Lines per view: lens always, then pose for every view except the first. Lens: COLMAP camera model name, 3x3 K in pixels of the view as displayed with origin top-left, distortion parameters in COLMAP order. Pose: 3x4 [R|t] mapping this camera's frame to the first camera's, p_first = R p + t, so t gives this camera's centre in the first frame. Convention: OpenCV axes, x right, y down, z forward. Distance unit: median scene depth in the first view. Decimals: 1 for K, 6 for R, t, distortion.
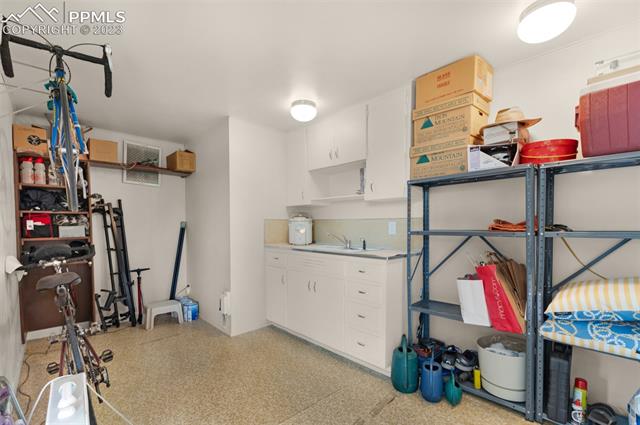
lens RADIAL K [[281.0, 0, 321.0], [0, 281.0, 235.8], [0, 0, 1]] dist [0.000484, -0.000062]
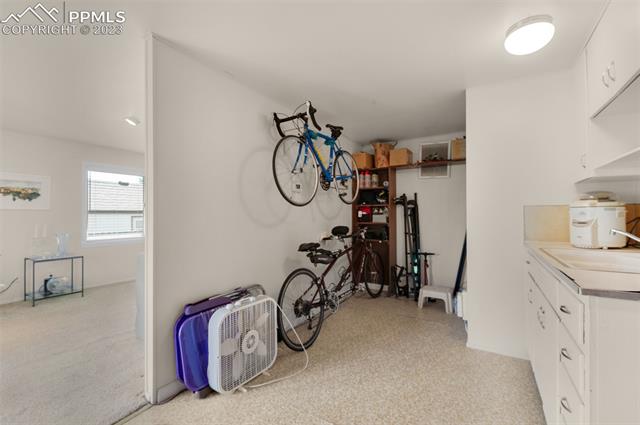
lens RADIAL K [[274.8, 0, 320.0], [0, 274.8, 212.5], [0, 0, 1]] dist [0.000927, -0.000156]
pose [[0.238229, -0.007208, -0.971182, 0.351143], [-0.038863, 0.999101, -0.016948, -0.009128], [0.970431, 0.041780, 0.237735, 0.337050]]
